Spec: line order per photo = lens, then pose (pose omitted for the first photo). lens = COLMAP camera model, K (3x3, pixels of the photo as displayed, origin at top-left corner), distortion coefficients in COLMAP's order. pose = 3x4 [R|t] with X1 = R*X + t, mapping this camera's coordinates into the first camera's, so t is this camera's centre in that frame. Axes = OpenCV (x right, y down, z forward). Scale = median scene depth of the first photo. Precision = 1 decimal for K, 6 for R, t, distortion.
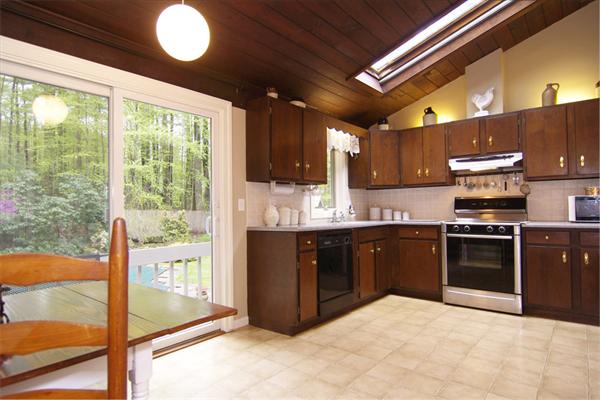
lens RADIAL K [[348.7, 0, 302.3], [0, 348.7, 199.8], [0, 0, 1]] dist [0.004199, 0.001463]
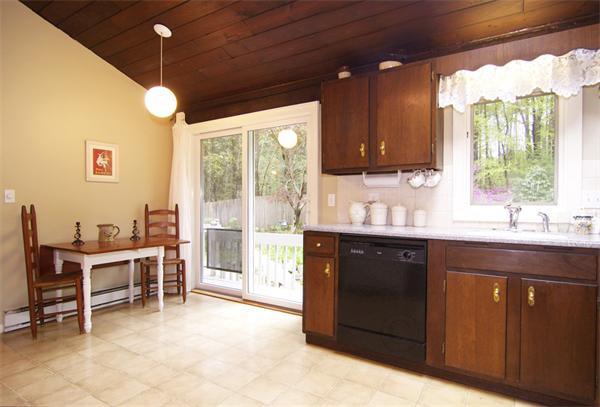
lens RADIAL K [[334.8, 0, 301.0], [0, 334.8, 205.7], [0, 0, 1]] dist [0.001876, -0.000463]
pose [[0.123911, 0.019003, -0.992111, 0.884743], [0.018232, 0.999604, 0.021424, 0.009887], [0.992126, -0.020743, 0.123515, 0.928961]]
